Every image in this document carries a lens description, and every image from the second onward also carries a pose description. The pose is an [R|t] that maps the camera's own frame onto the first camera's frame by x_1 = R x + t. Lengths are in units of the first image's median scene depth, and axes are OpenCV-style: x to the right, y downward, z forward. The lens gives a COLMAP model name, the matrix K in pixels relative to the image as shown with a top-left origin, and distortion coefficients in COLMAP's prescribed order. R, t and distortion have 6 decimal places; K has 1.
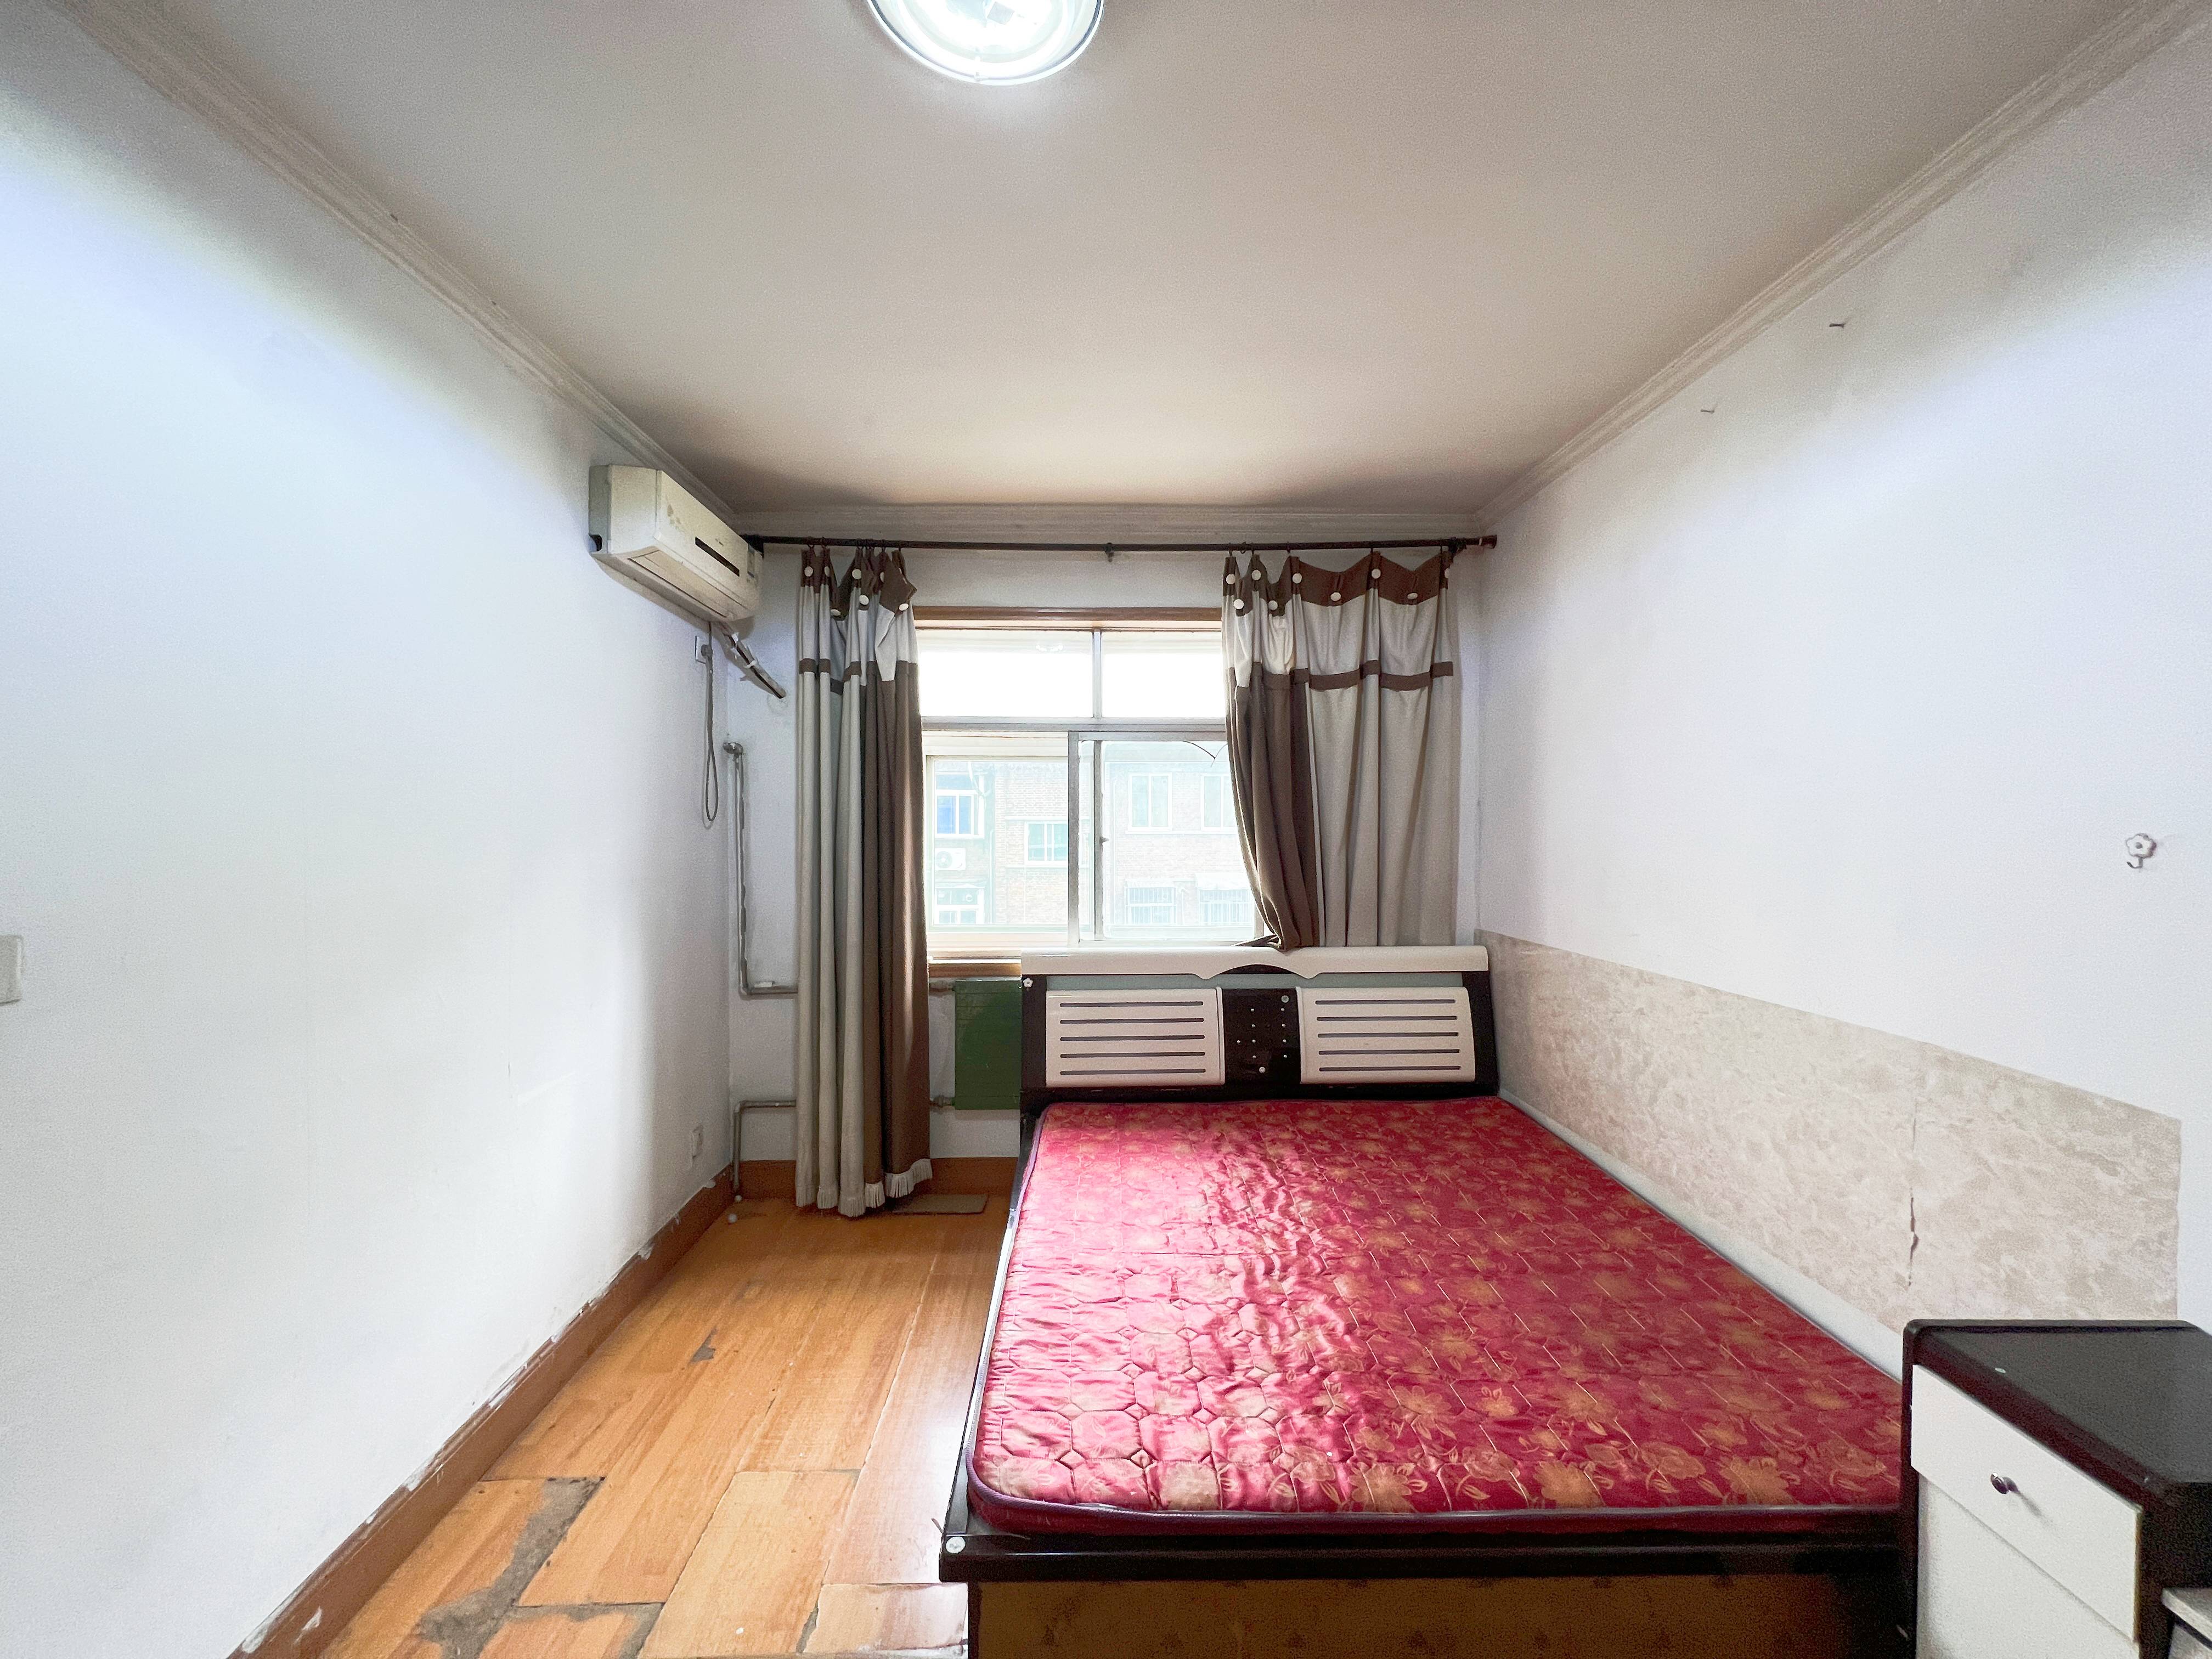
lens RADIAL K [[888.6, 0, 1093.0], [0, 888.6, 826.9], [0, 0, 1]] dist [0.000713, 0.000038]
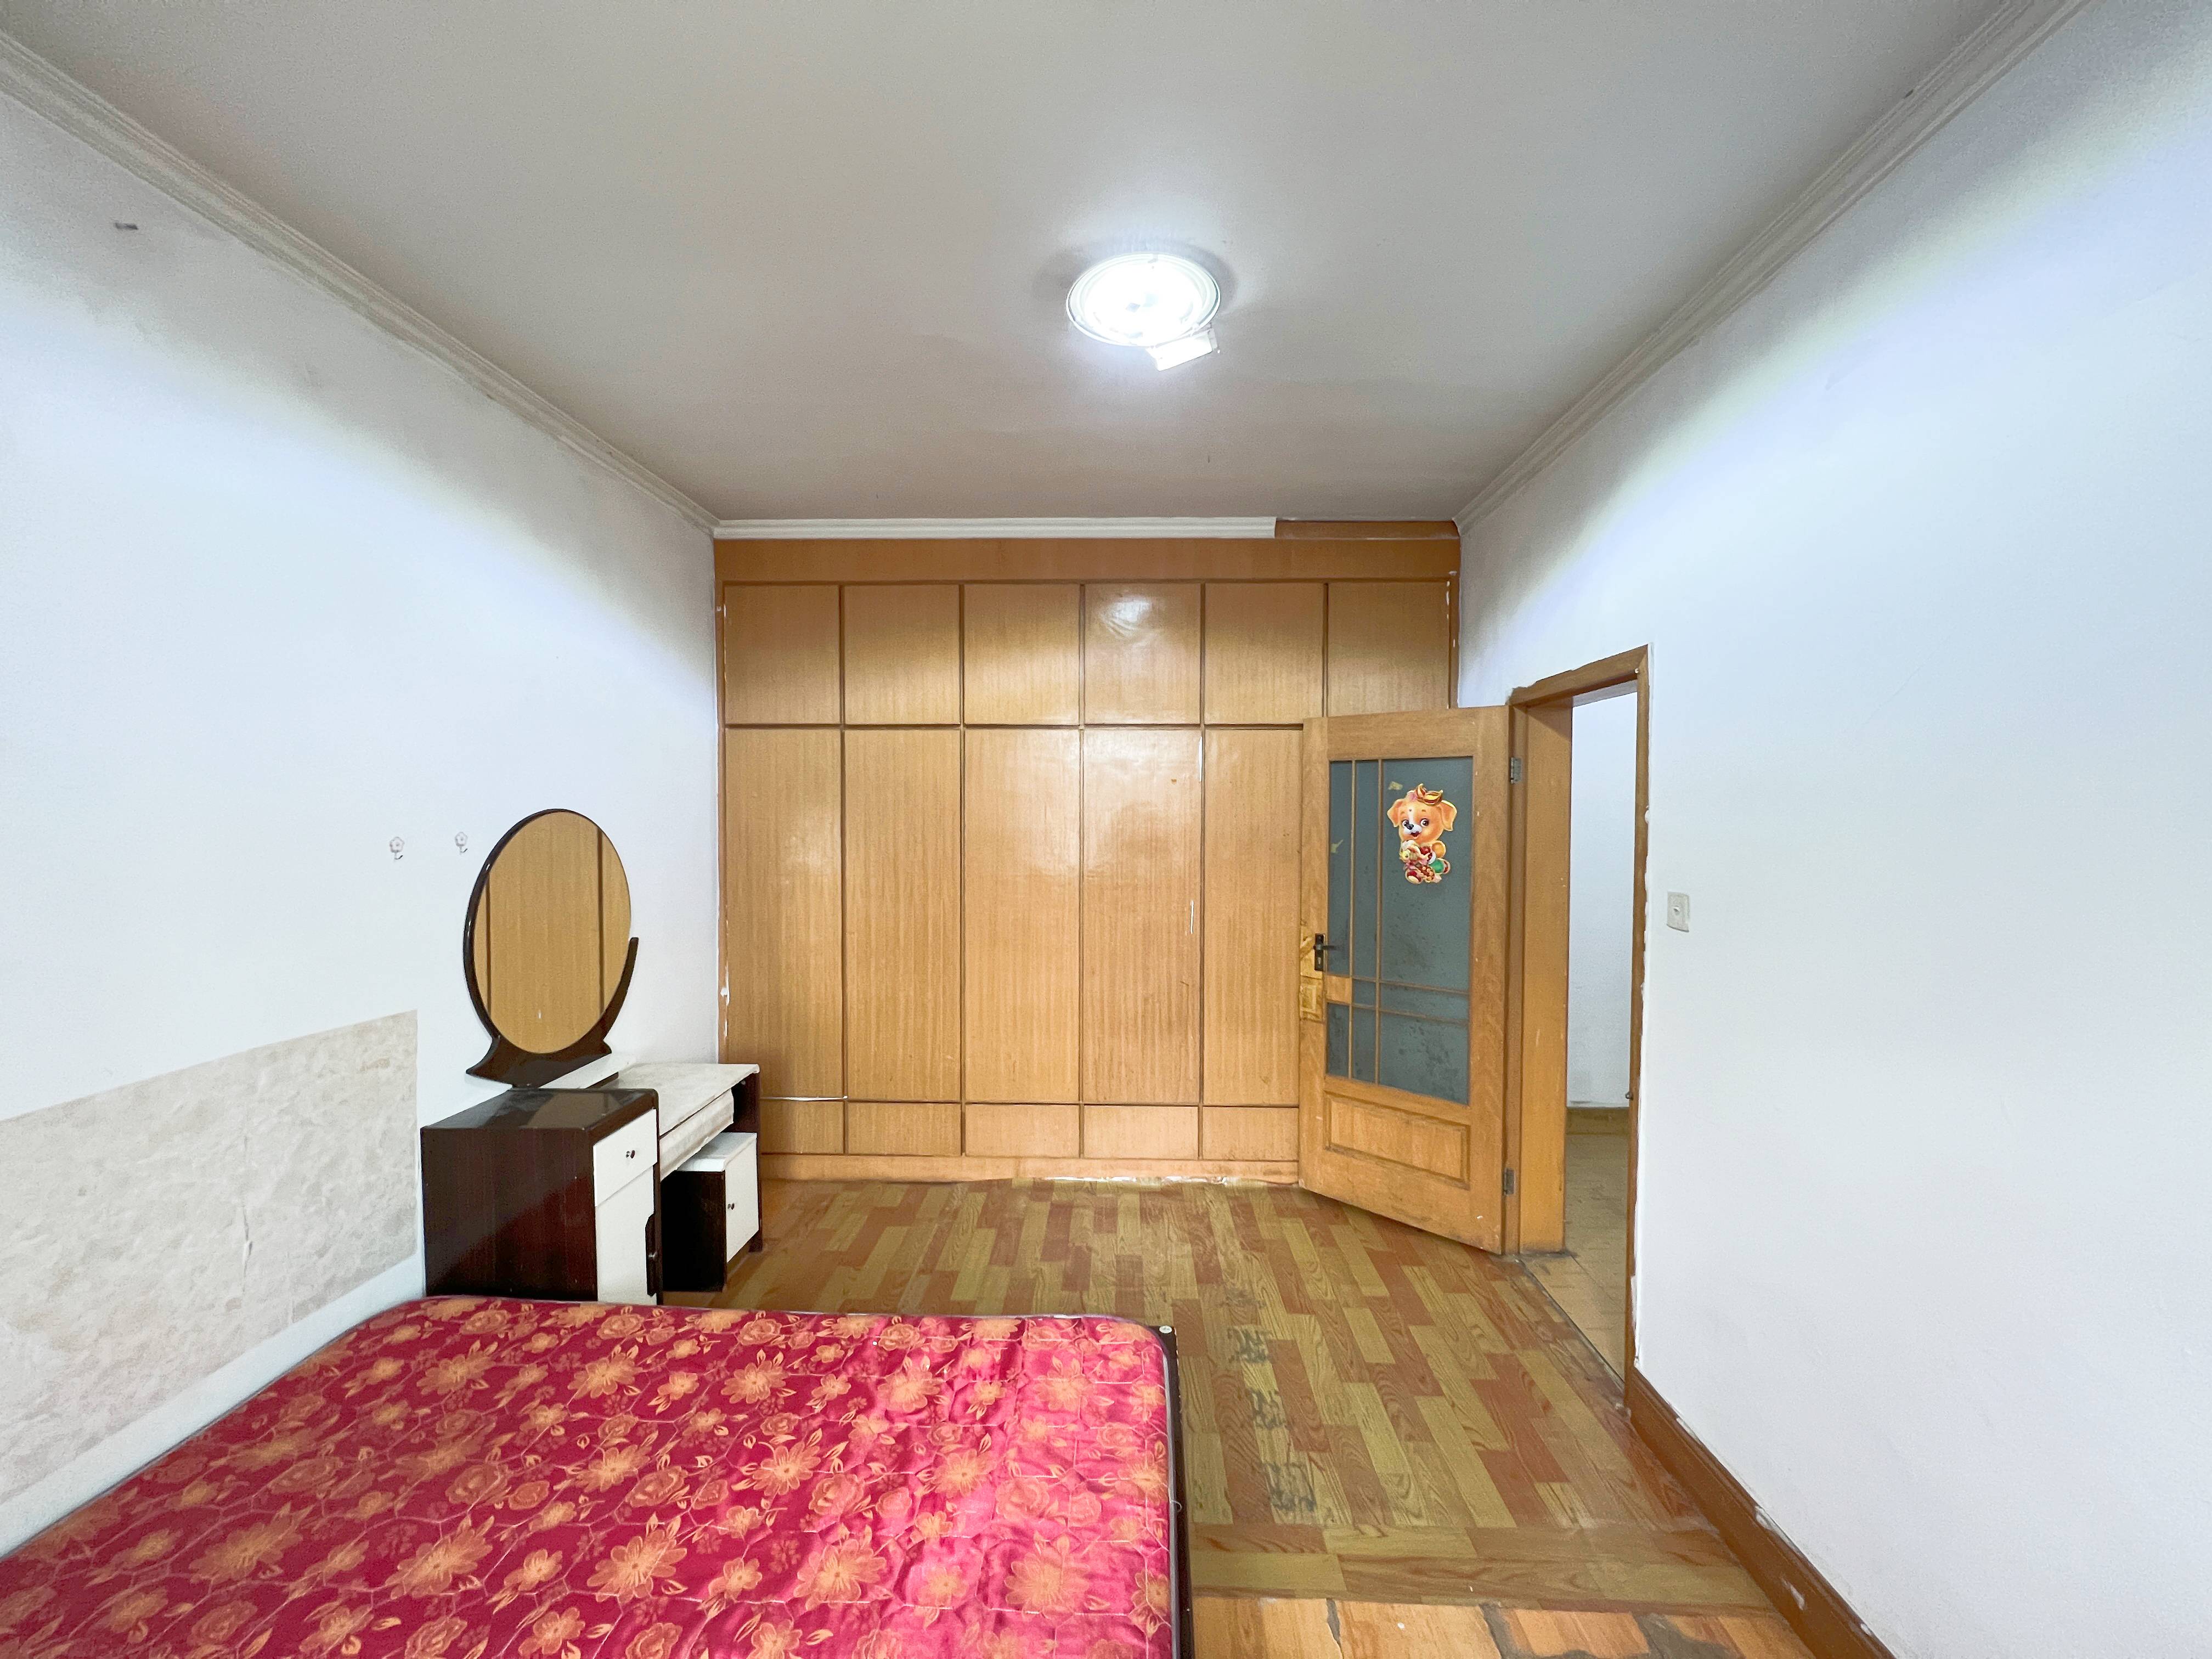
lens RADIAL K [[888.6, 0, 1104.7], [0, 888.6, 826.5], [0, 0, 1]] dist [0.000713, 0.000038]
pose [[-0.998840, 0.003625, 0.048020, -0.108053], [0.005262, 0.999407, 0.034020, -0.047890], [-0.047869, 0.034233, -0.998267, 2.088386]]
